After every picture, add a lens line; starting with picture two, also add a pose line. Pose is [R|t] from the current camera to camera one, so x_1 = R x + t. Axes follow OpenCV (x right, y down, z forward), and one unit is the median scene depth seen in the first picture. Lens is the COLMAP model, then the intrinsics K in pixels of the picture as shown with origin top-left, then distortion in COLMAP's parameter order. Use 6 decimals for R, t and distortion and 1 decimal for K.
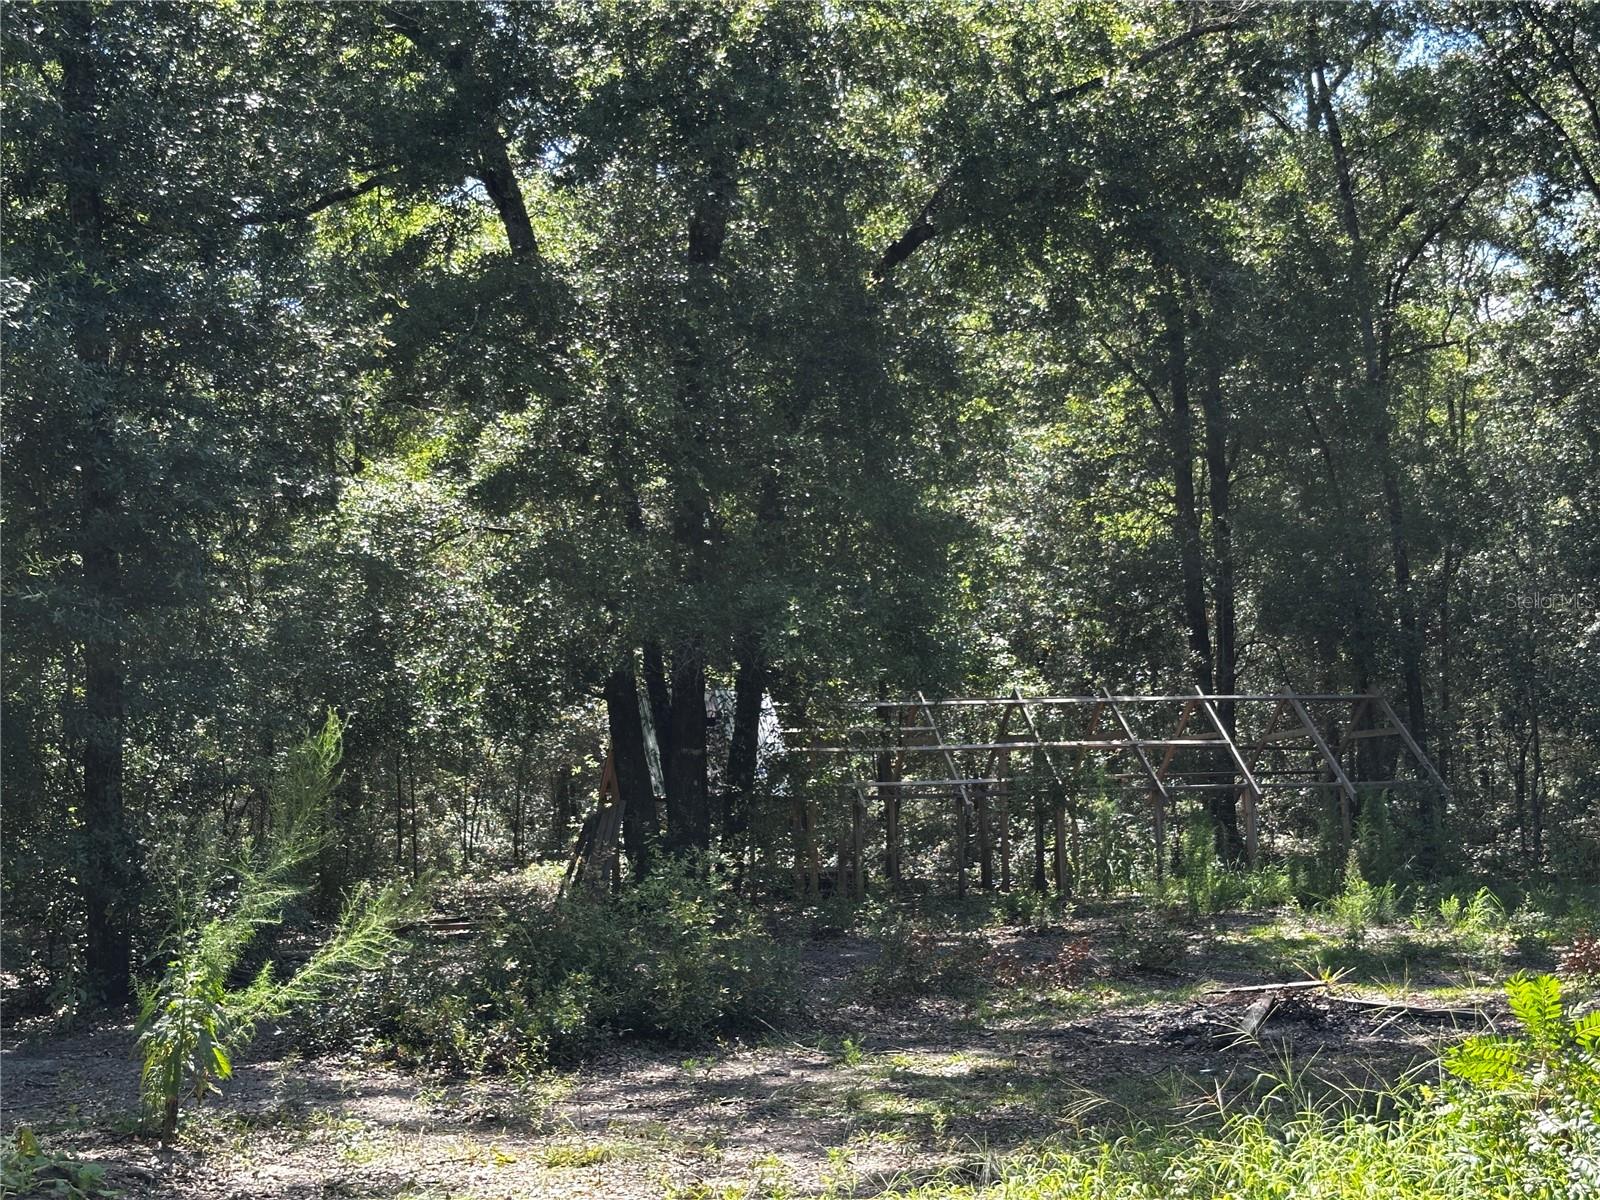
lens RADIAL K [[2238.2, 0, 803.6], [0, 2238.2, 596.0], [0, 0, 1]] dist [0.124694, 0.000000]
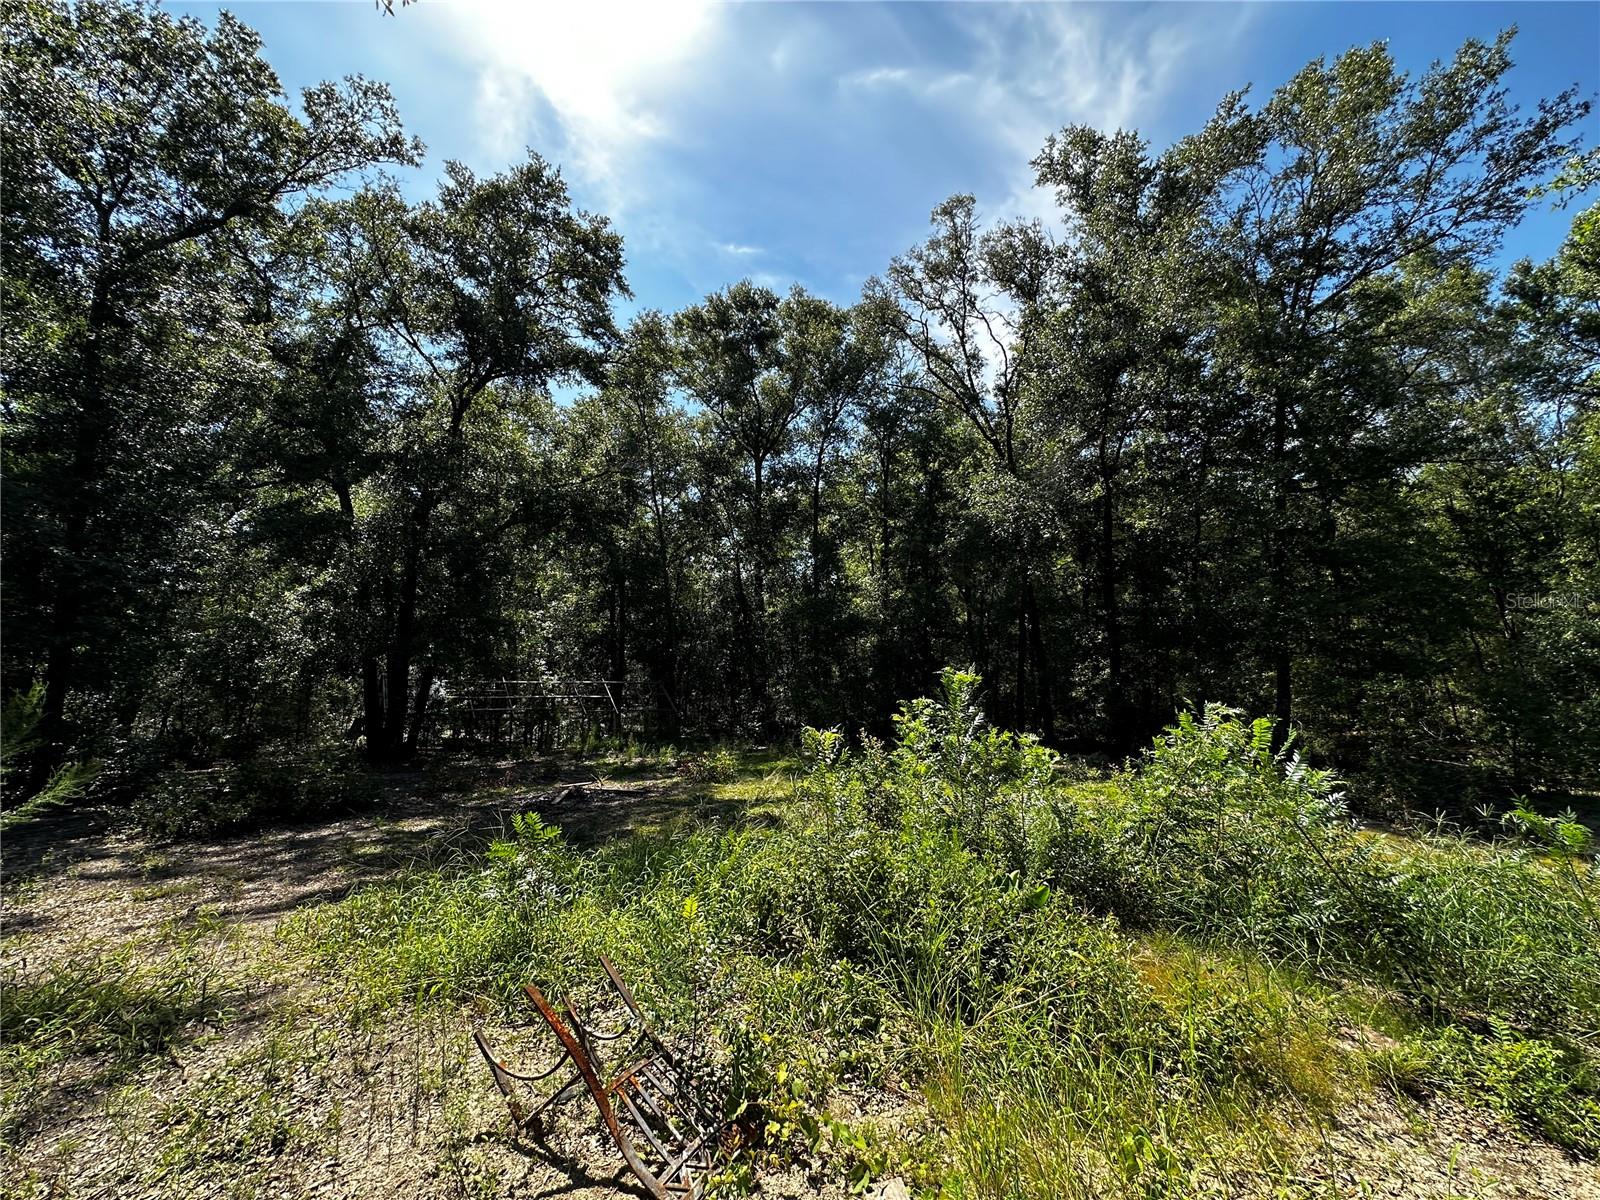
lens RADIAL K [[640.6, 0, 803.0], [0, 640.6, 595.3], [0, 0, 1]] dist [-0.008266, 0.001296]
pose [[0.914704, 0.076807, 0.396759, 0.082374], [-0.040993, 0.994343, -0.097983, 0.001020], [-0.402040, 0.073361, 0.912678, 0.078550]]
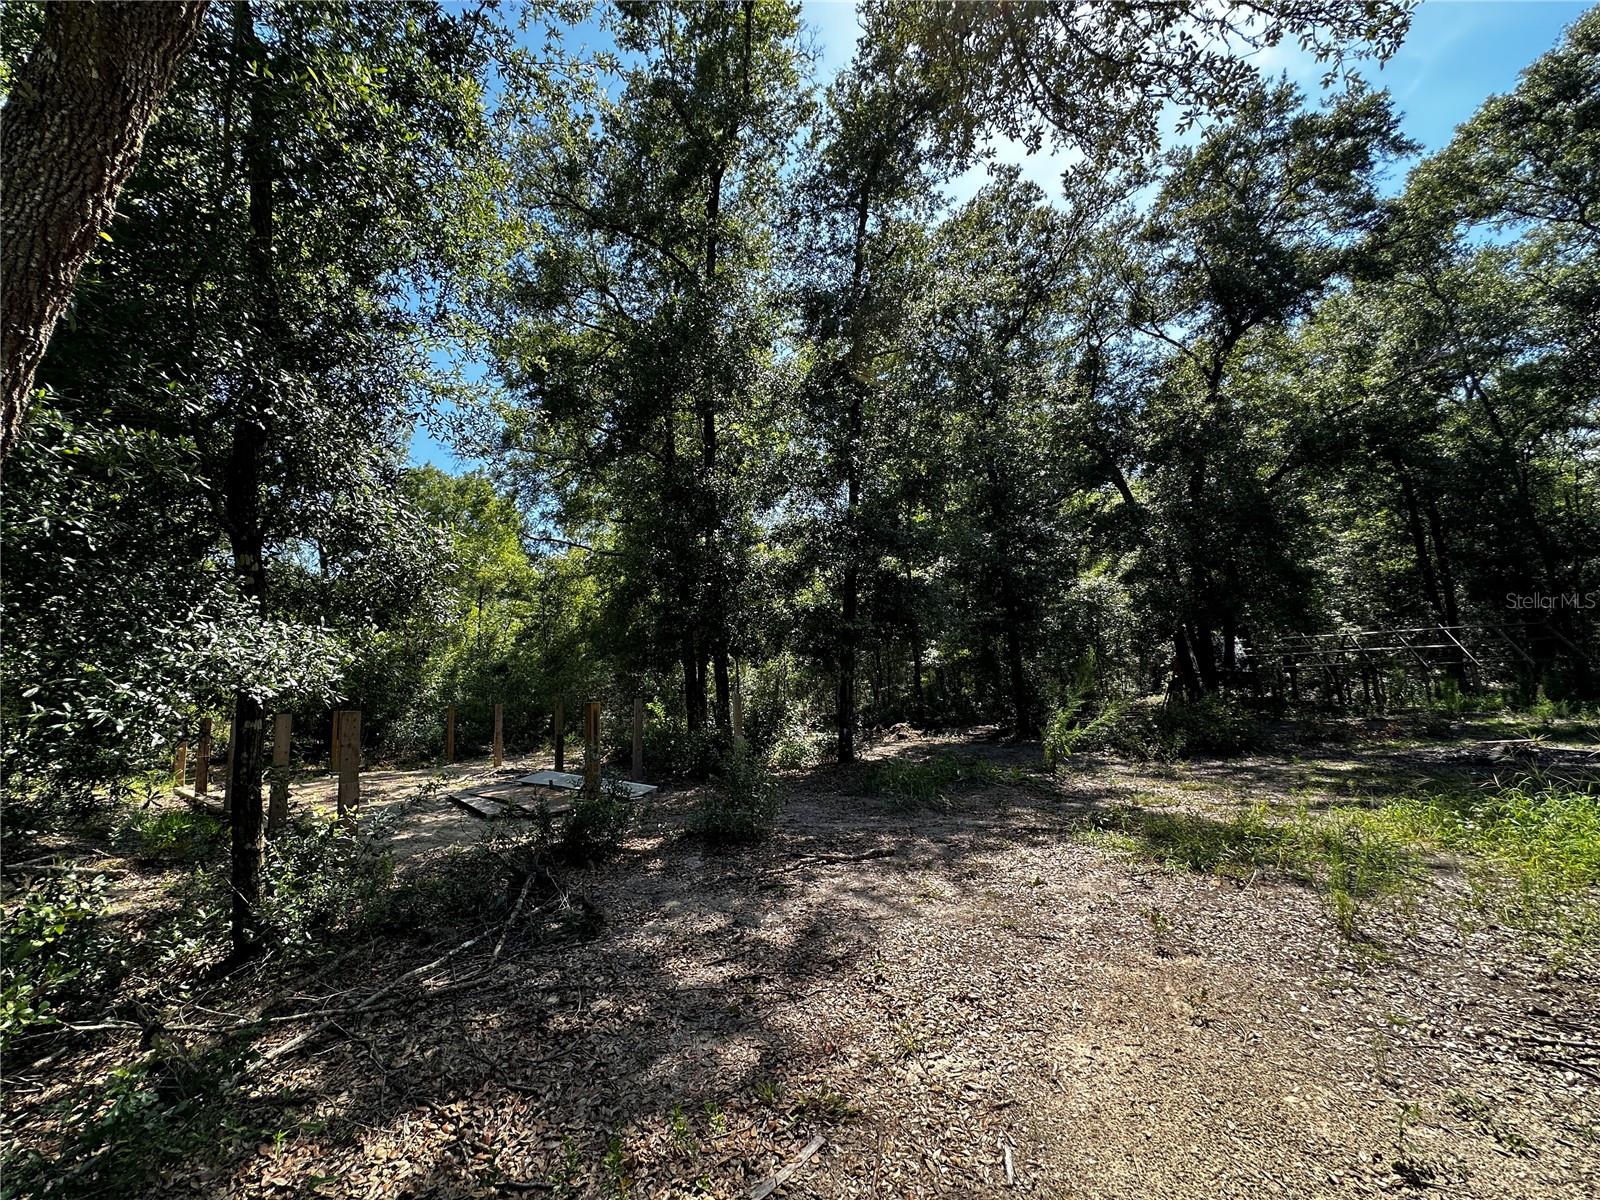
lens RADIAL K [[640.6, 0, 790.1], [0, 640.6, 598.5], [0, 0, 1]] dist [-0.008266, 0.001296]
pose [[0.815041, -0.090555, -0.572283, -0.010951], [0.070537, 0.995872, -0.057122, 0.000897], [0.575093, 0.006190, 0.818064, -0.012057]]
